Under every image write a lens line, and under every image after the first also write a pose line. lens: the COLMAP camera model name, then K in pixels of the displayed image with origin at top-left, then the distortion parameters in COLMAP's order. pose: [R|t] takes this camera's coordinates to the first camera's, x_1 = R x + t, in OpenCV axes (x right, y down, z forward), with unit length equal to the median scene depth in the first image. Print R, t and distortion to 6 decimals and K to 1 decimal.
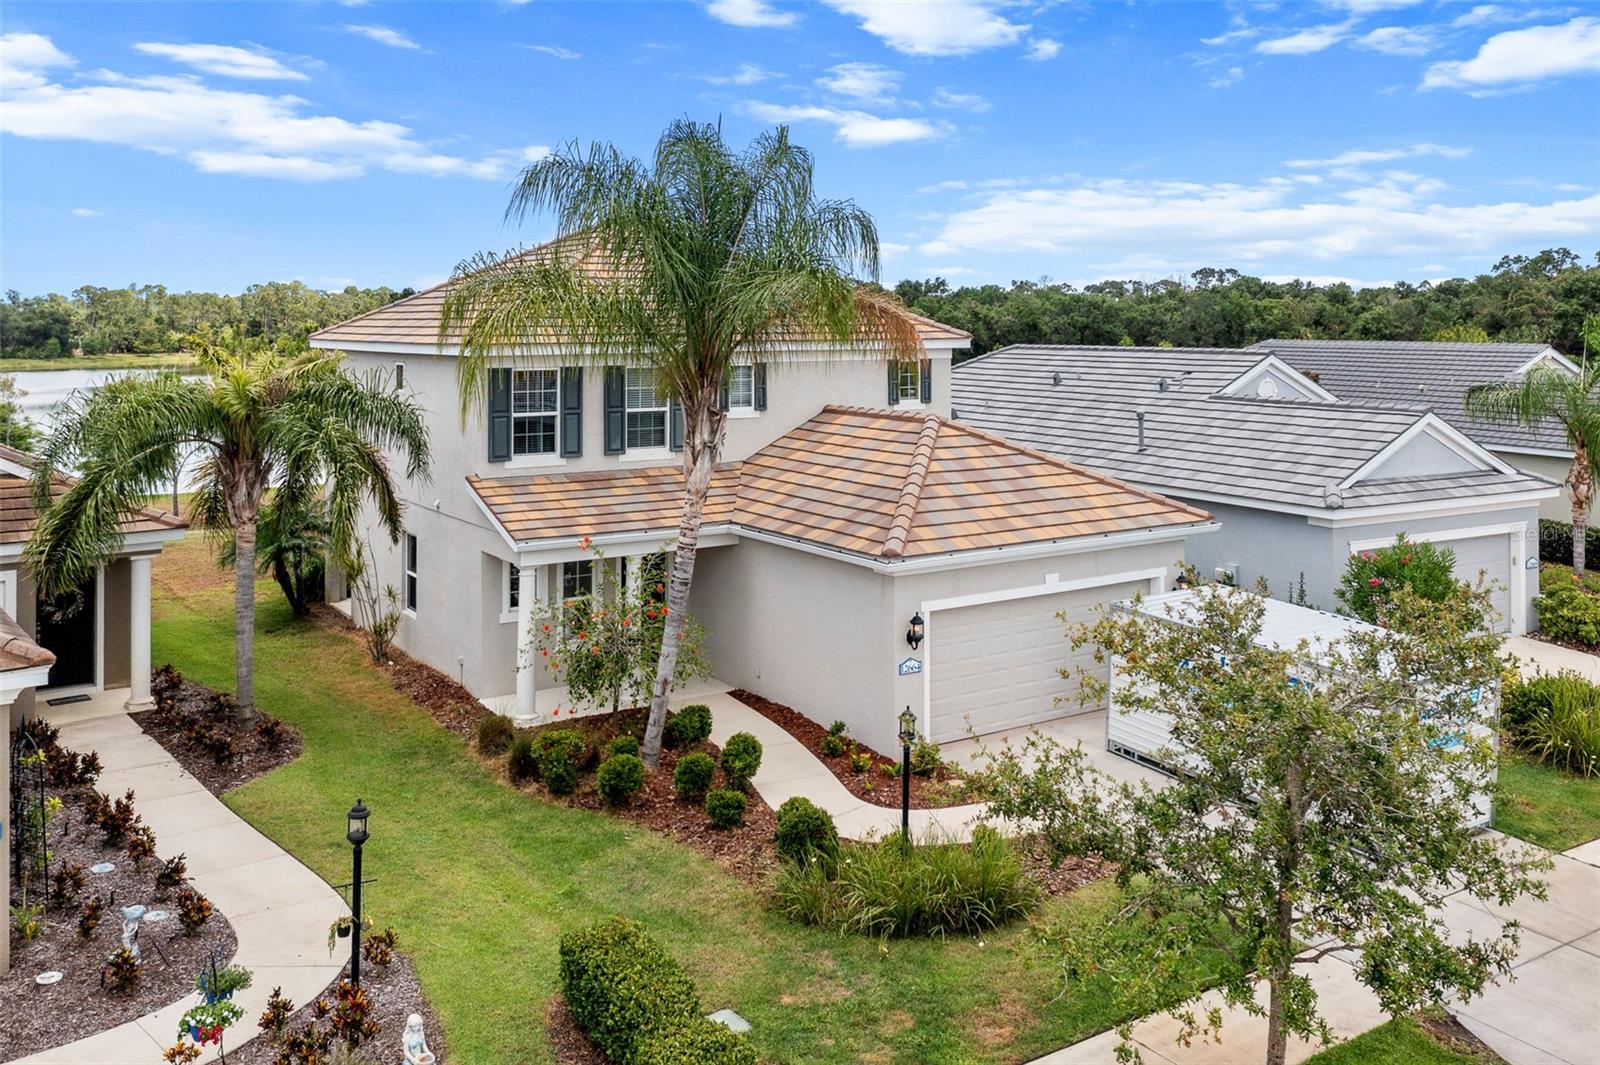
lens RADIAL K [[1421.5, 0, 853.8], [0, 1421.5, 293.7], [0, 0, 1]] dist [-0.005968, -0.003125]
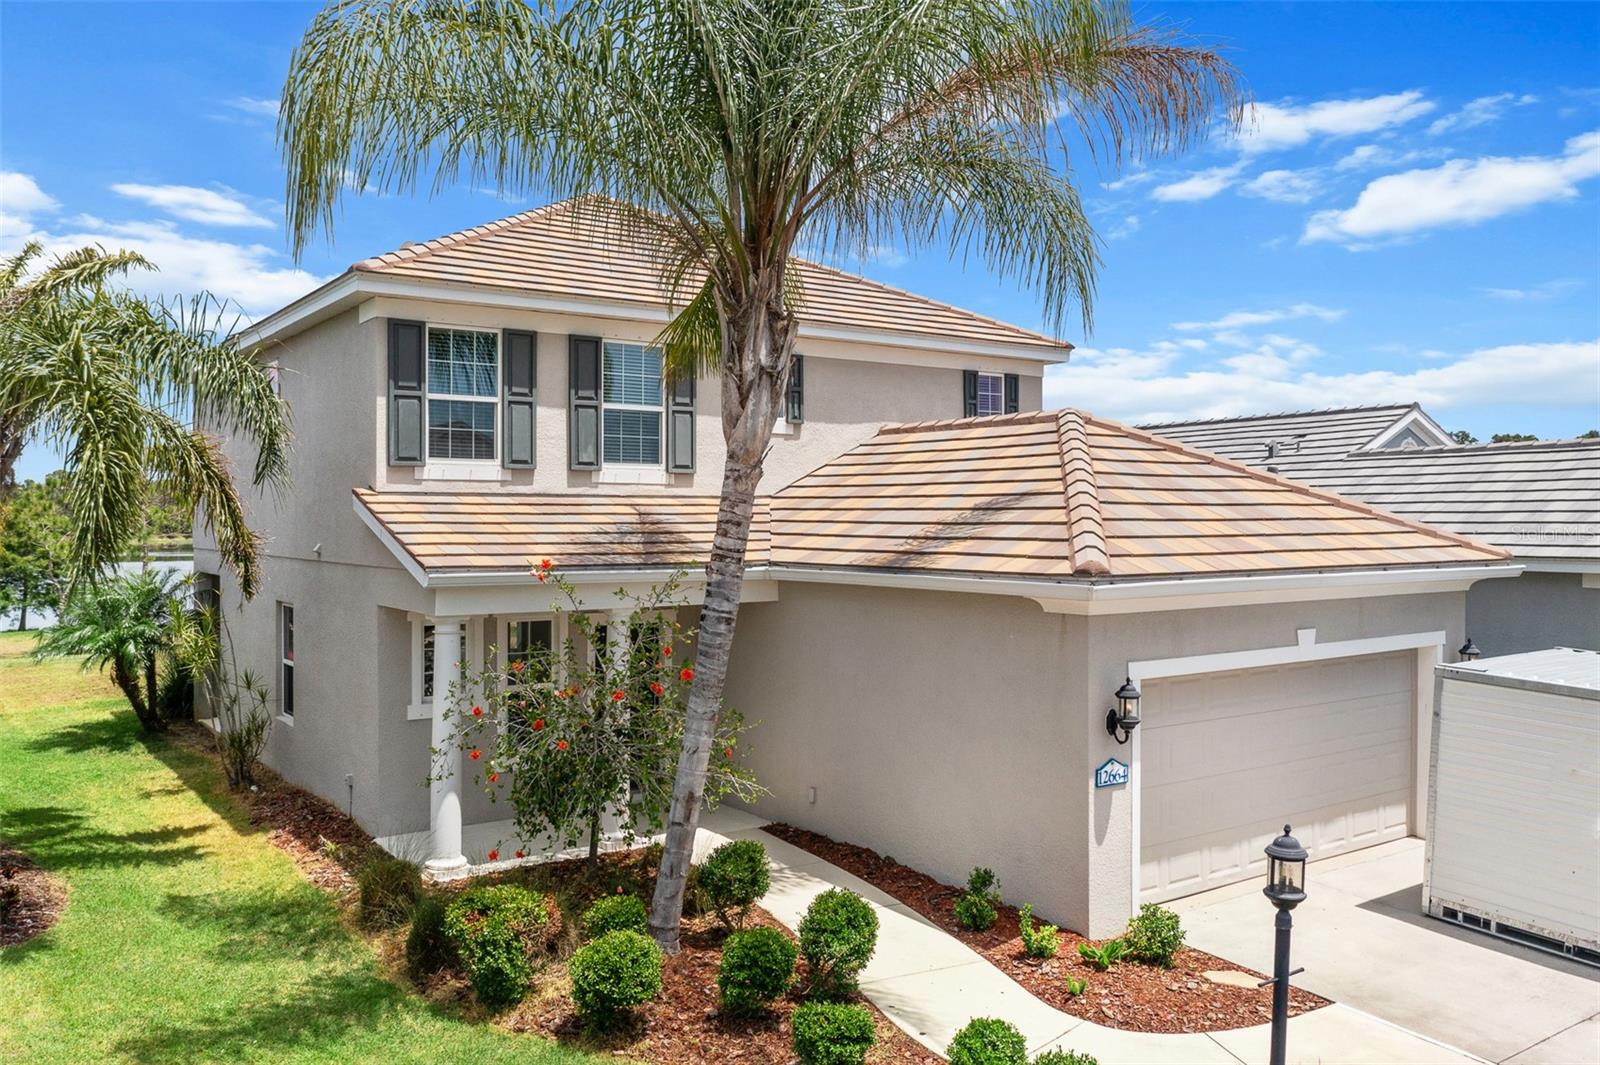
lens RADIAL K [[1270.5, 0, 800.0], [0, 1270.5, 532.5], [0, 0, 1]] dist [-0.006546, -0.000405]
pose [[0.999789, 0.002817, 0.020366, -0.086433], [-0.003365, 0.999631, 0.026947, 0.134750], [-0.020283, -0.027010, 0.999429, 0.437371]]
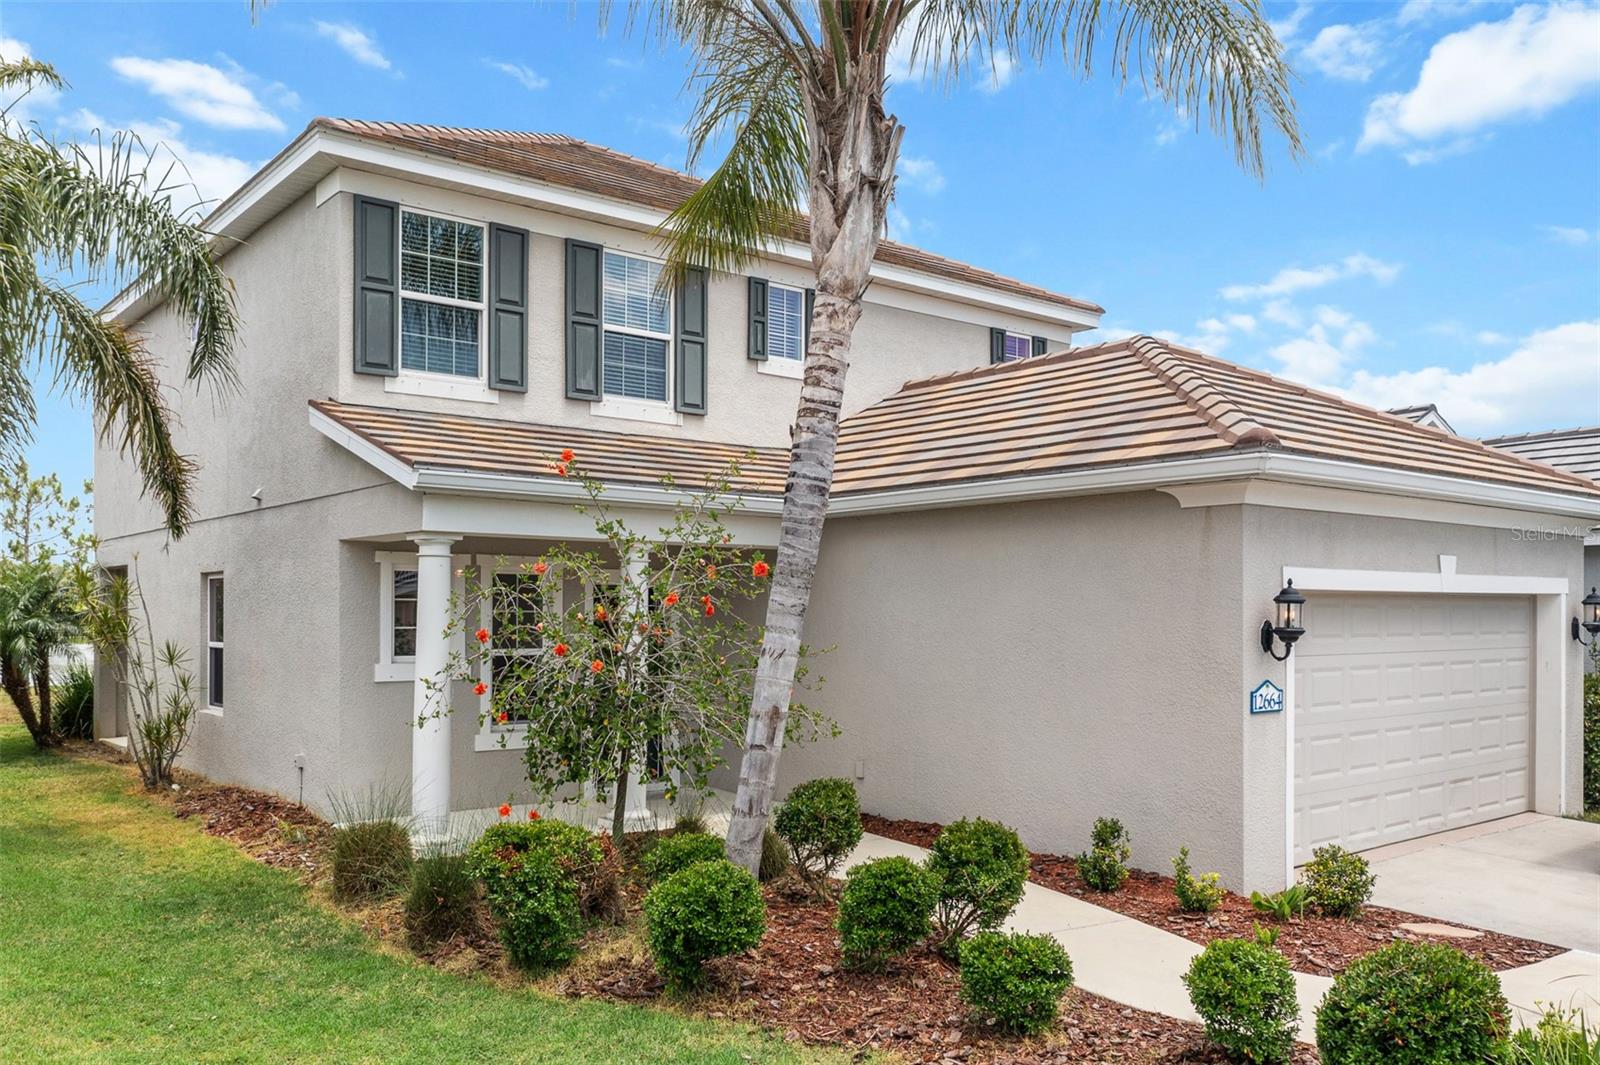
lens RADIAL K [[1275.8, 0, 804.7], [0, 1275.8, 618.6], [0, 0, 1]] dist [-0.008986, -0.001687]
pose [[0.995393, 0.004423, 0.095781, -0.138571], [-0.006155, 0.999823, 0.017797, 0.203784], [-0.095685, -0.018305, 0.995243, 0.524436]]
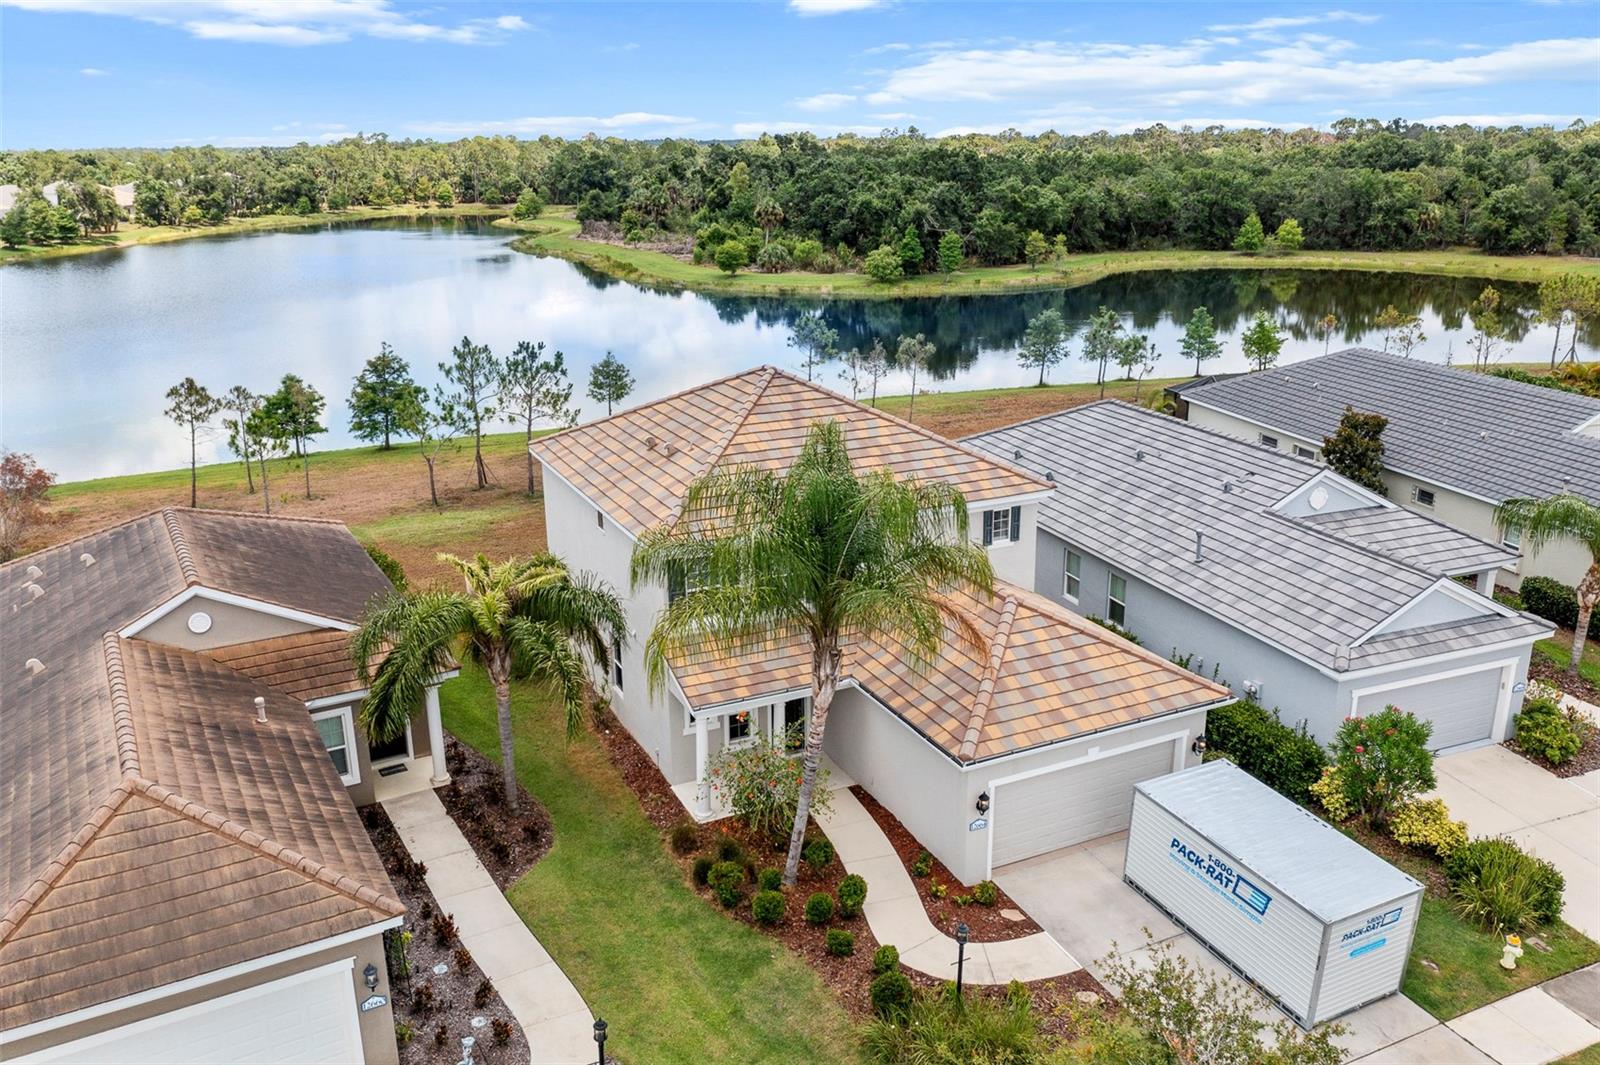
lens RADIAL K [[1270.5, 0, 800.0], [0, 1270.5, 532.5], [0, 0, 1]] dist [-0.006546, -0.000405]
pose [[0.988653, 0.037753, -0.145396, 0.033128], [0.010646, 0.947860, 0.318508, -0.349647], [0.149839, -0.316442, 0.936703, -0.069351]]
